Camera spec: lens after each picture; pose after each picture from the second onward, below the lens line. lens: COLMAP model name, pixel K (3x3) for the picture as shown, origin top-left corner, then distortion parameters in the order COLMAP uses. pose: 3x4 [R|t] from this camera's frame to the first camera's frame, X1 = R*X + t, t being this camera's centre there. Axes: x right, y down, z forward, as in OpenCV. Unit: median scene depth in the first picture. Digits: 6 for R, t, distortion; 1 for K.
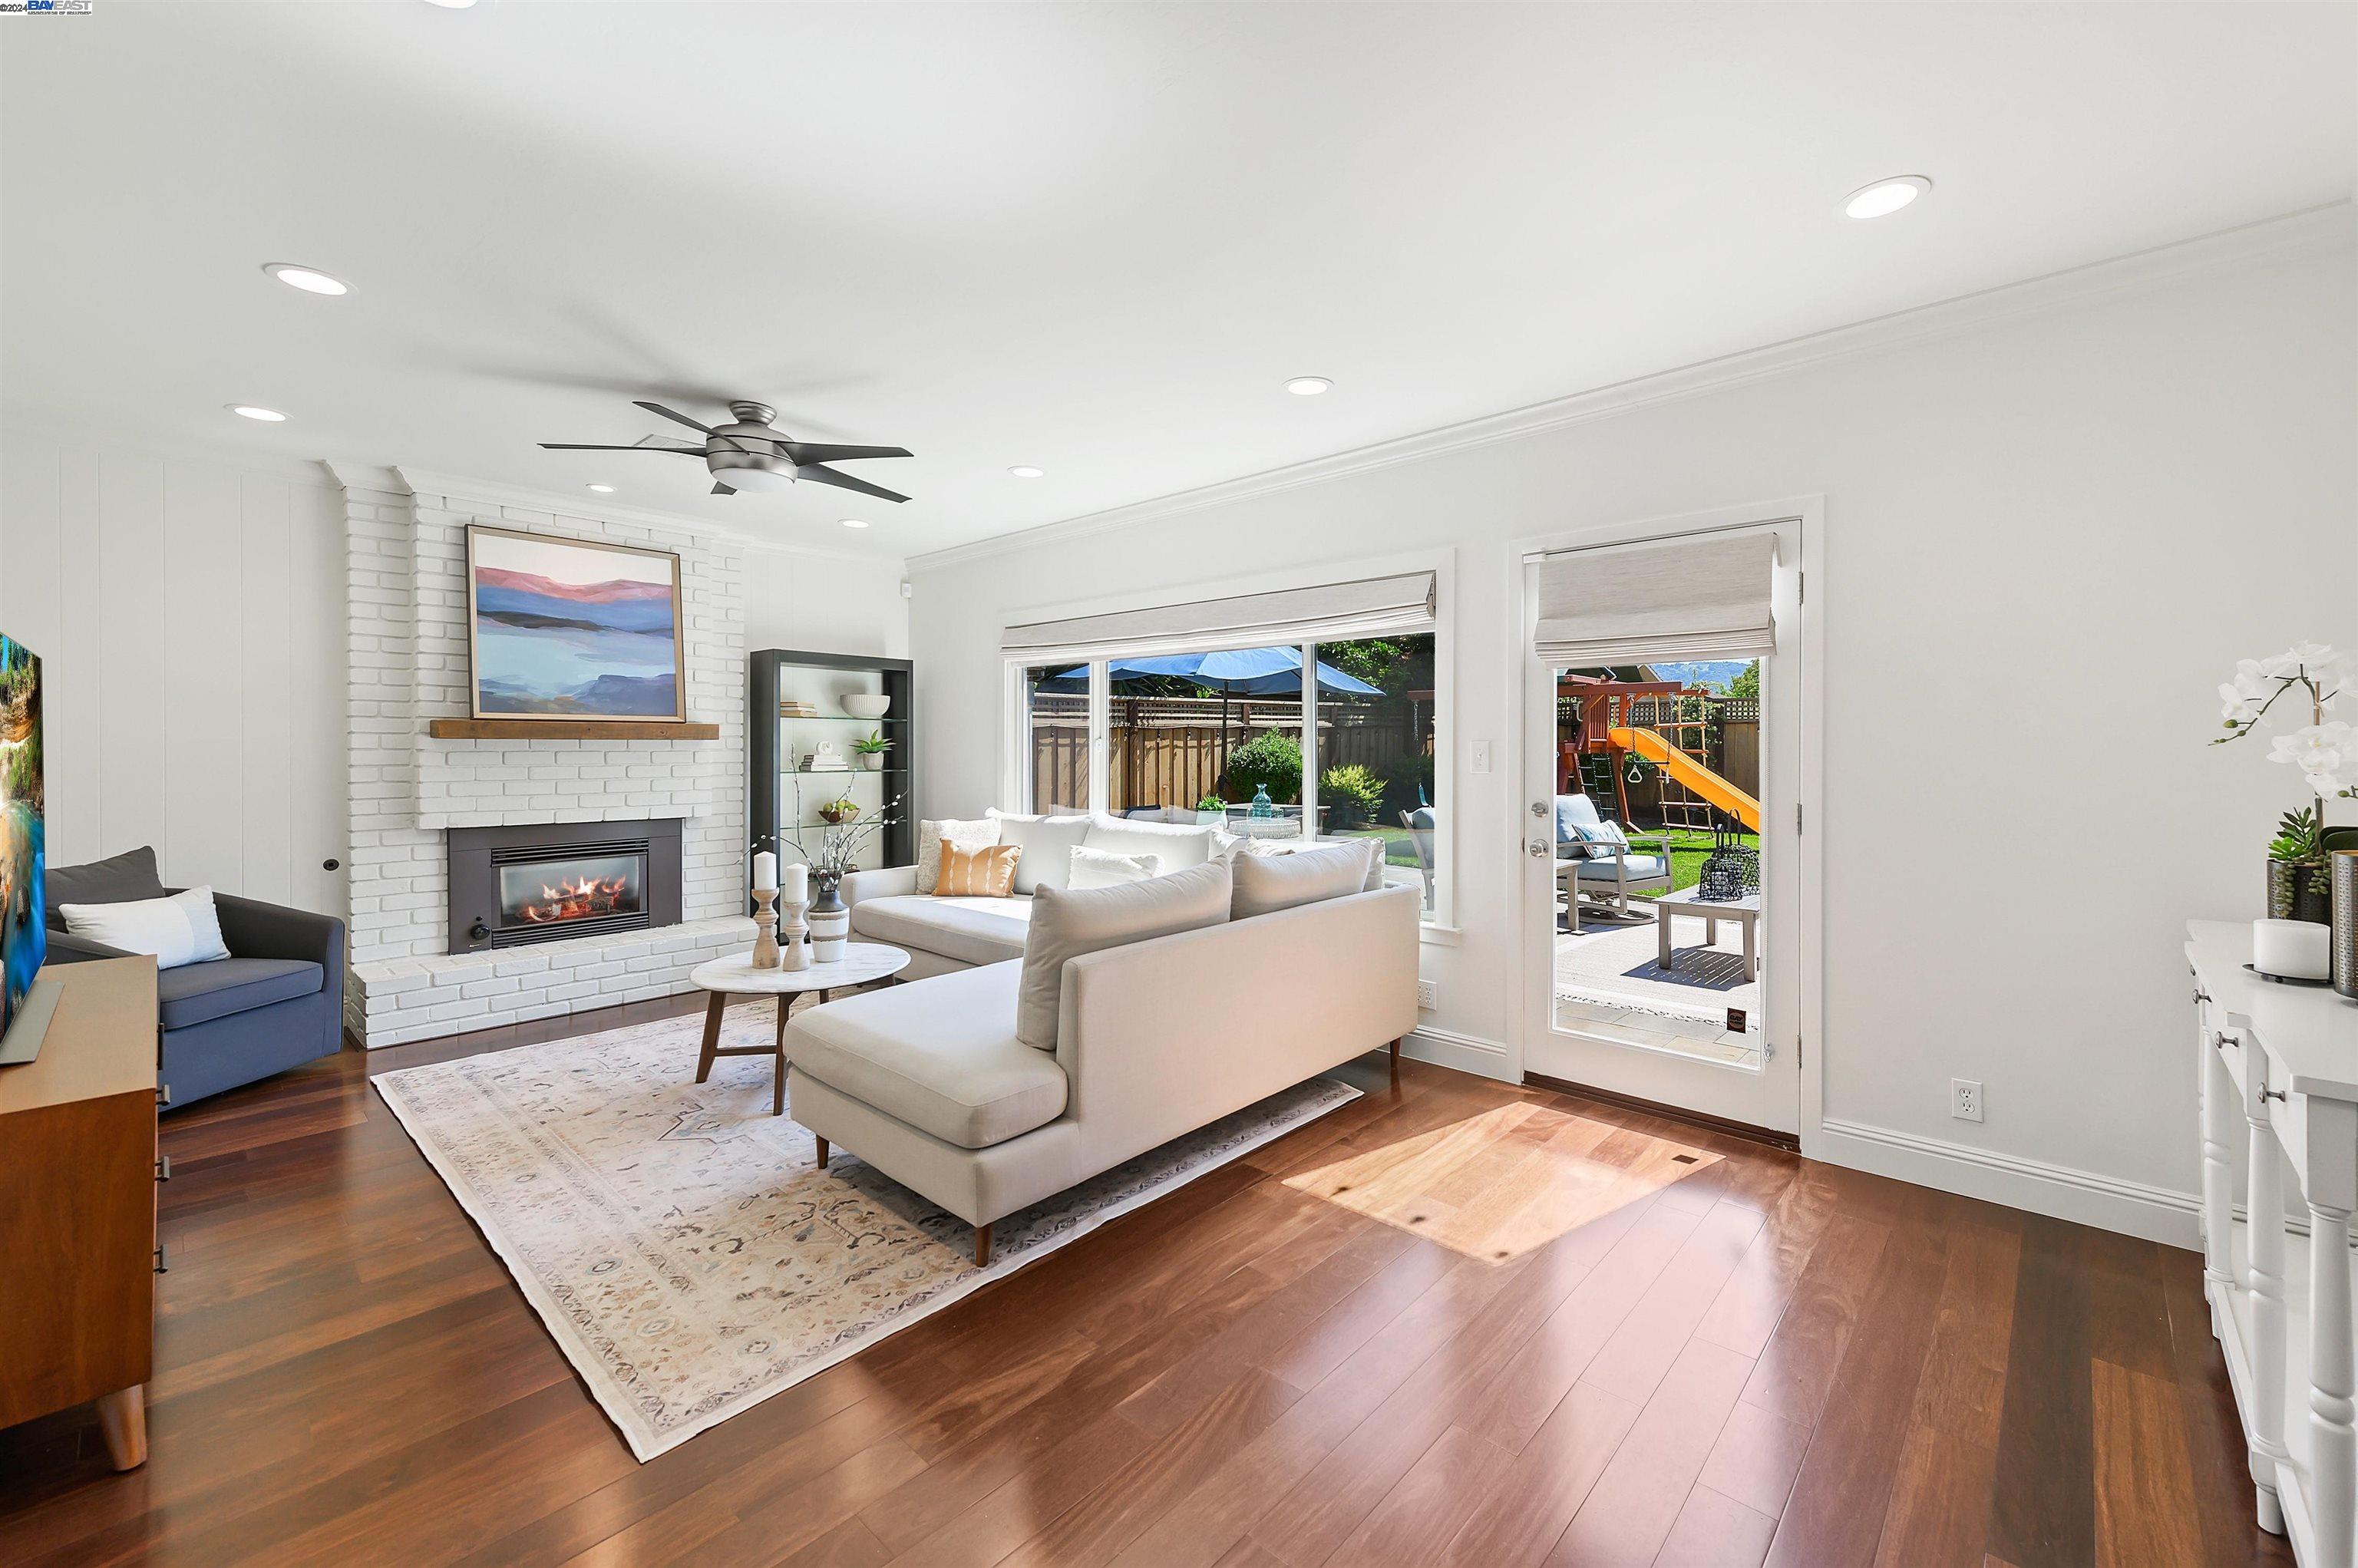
lens RADIAL K [[923.1, 0, 1205.6], [0, 923.1, 754.8], [0, 0, 1]] dist [0.007699, 0.000297]
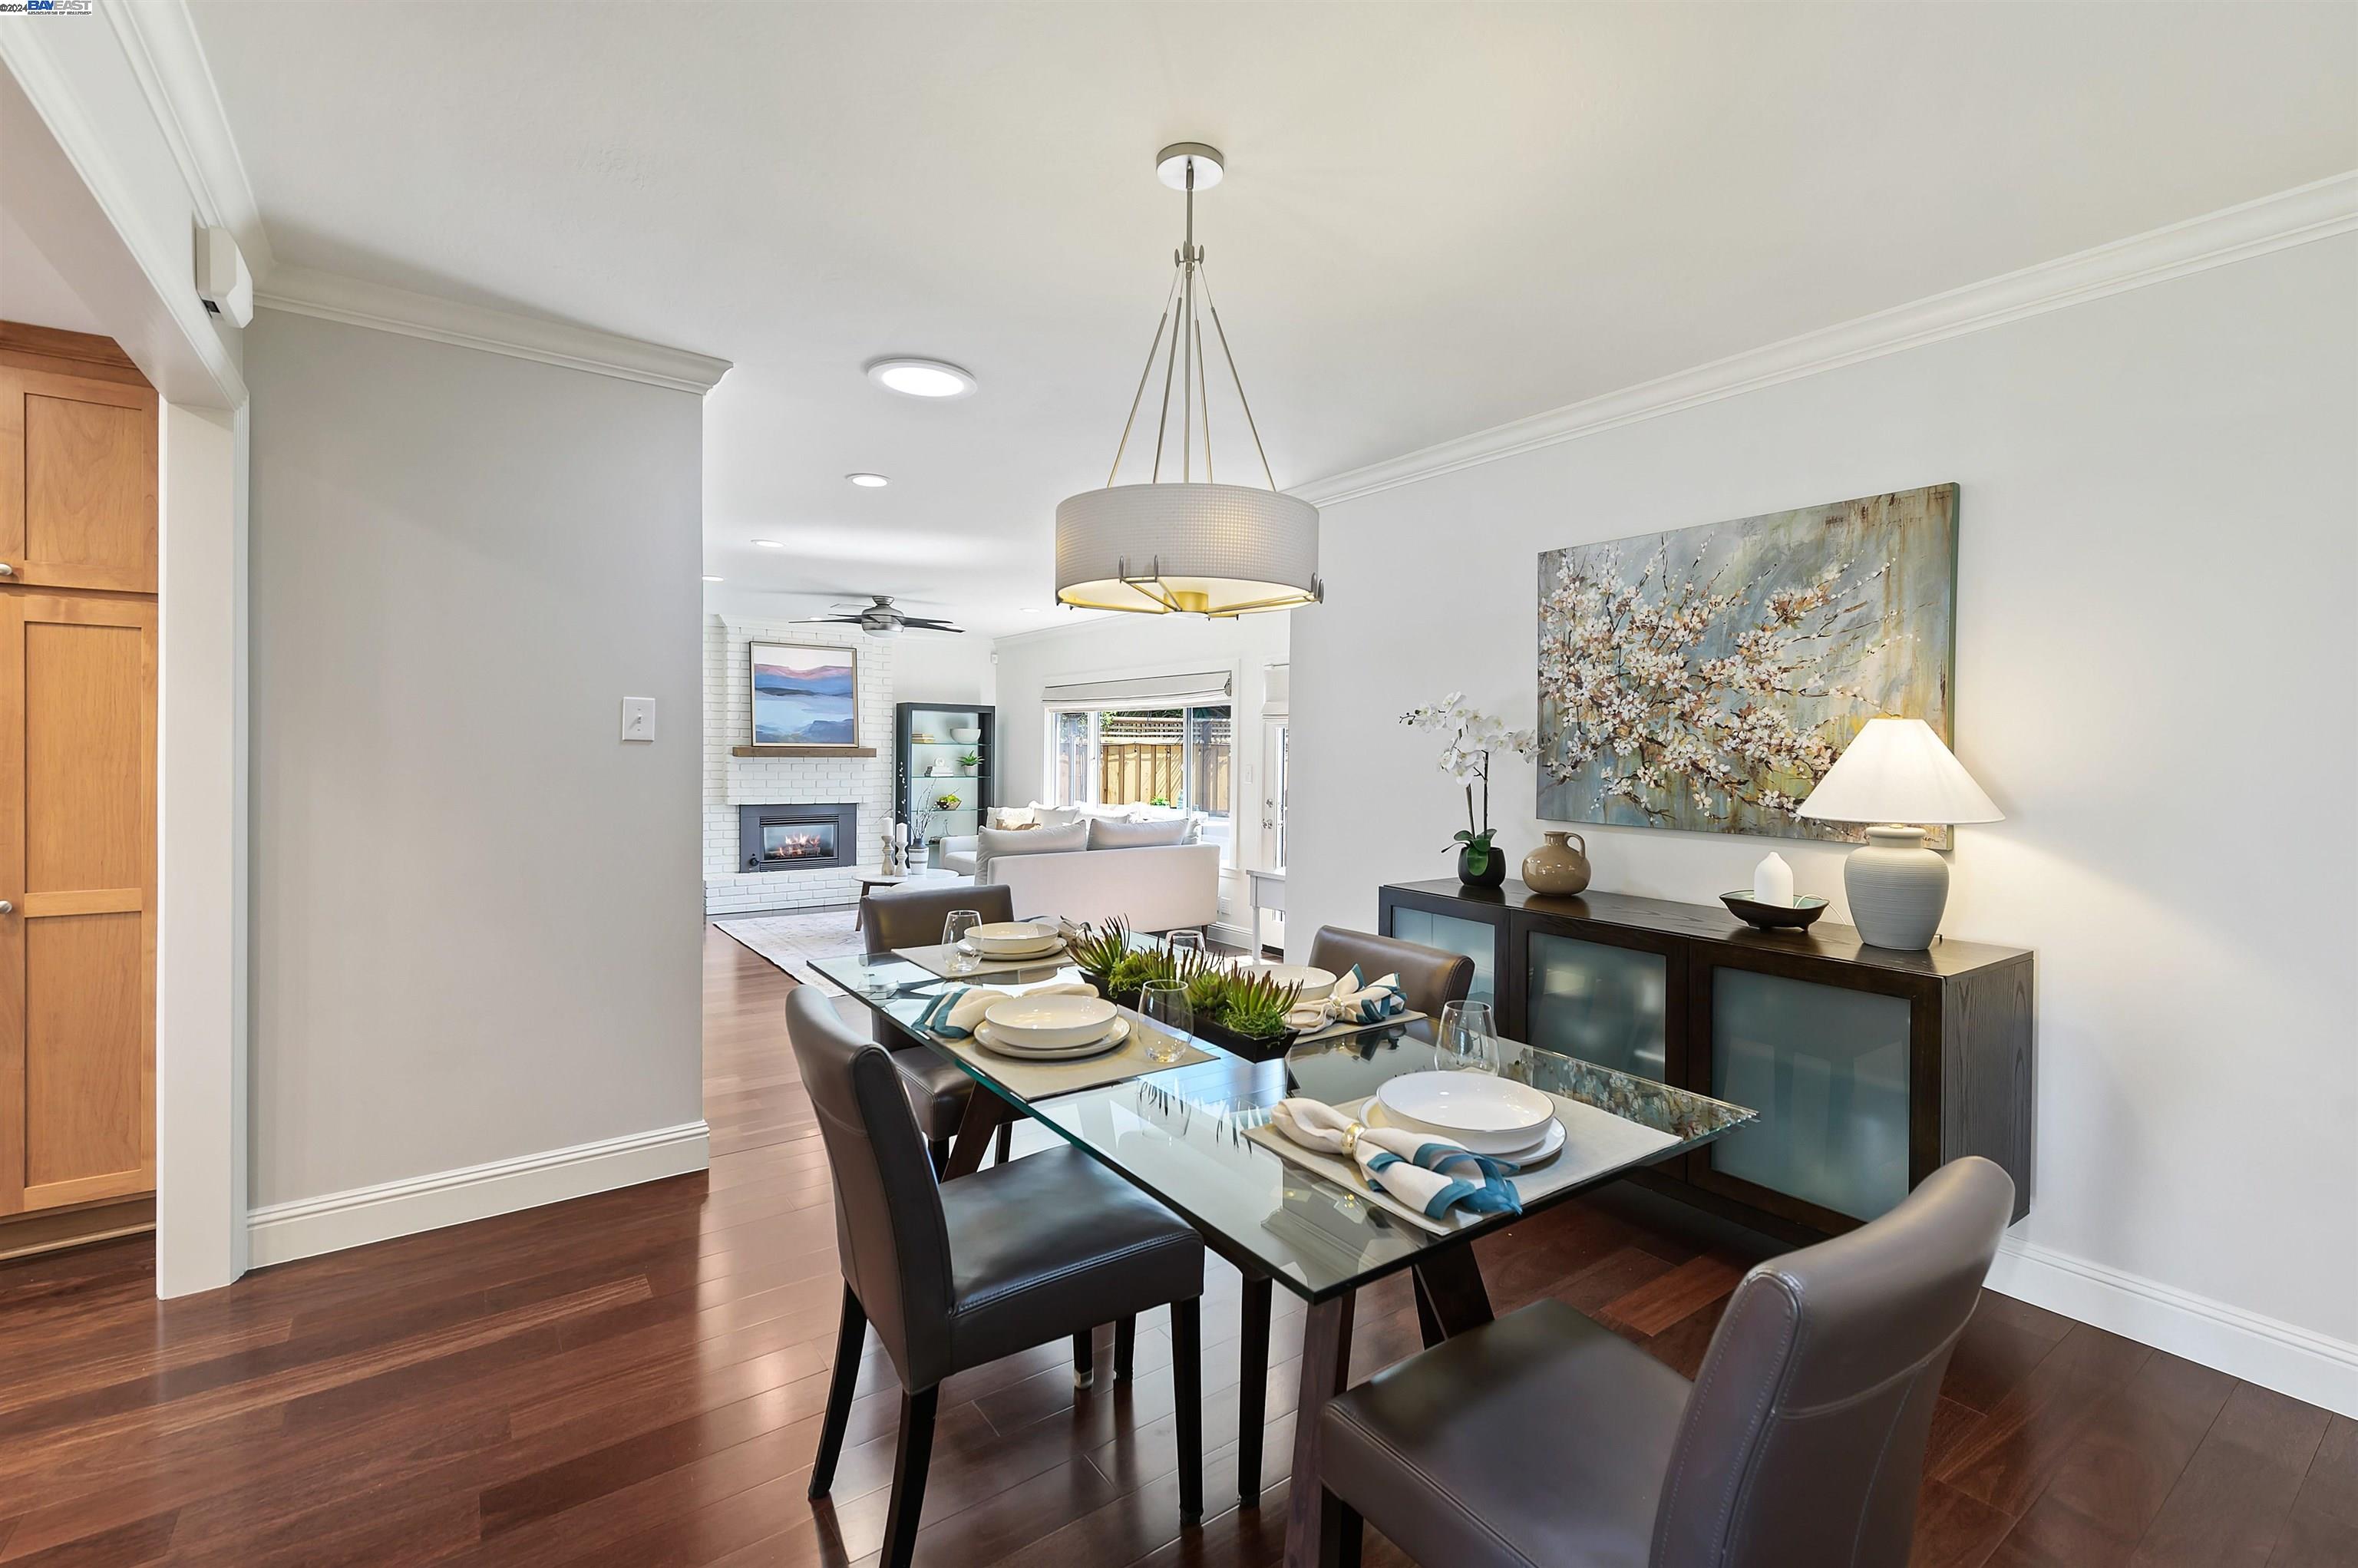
lens RADIAL K [[1078.0, 0, 1233.1], [0, 1078.0, 770.6], [0, 0, 1]] dist [0.023115, -0.000542]
pose [[0.980007, 0.012378, -0.198580, 0.526184], [-0.011022, 0.999908, 0.007936, -0.015633], [0.198659, -0.005589, 0.980053, -0.841028]]
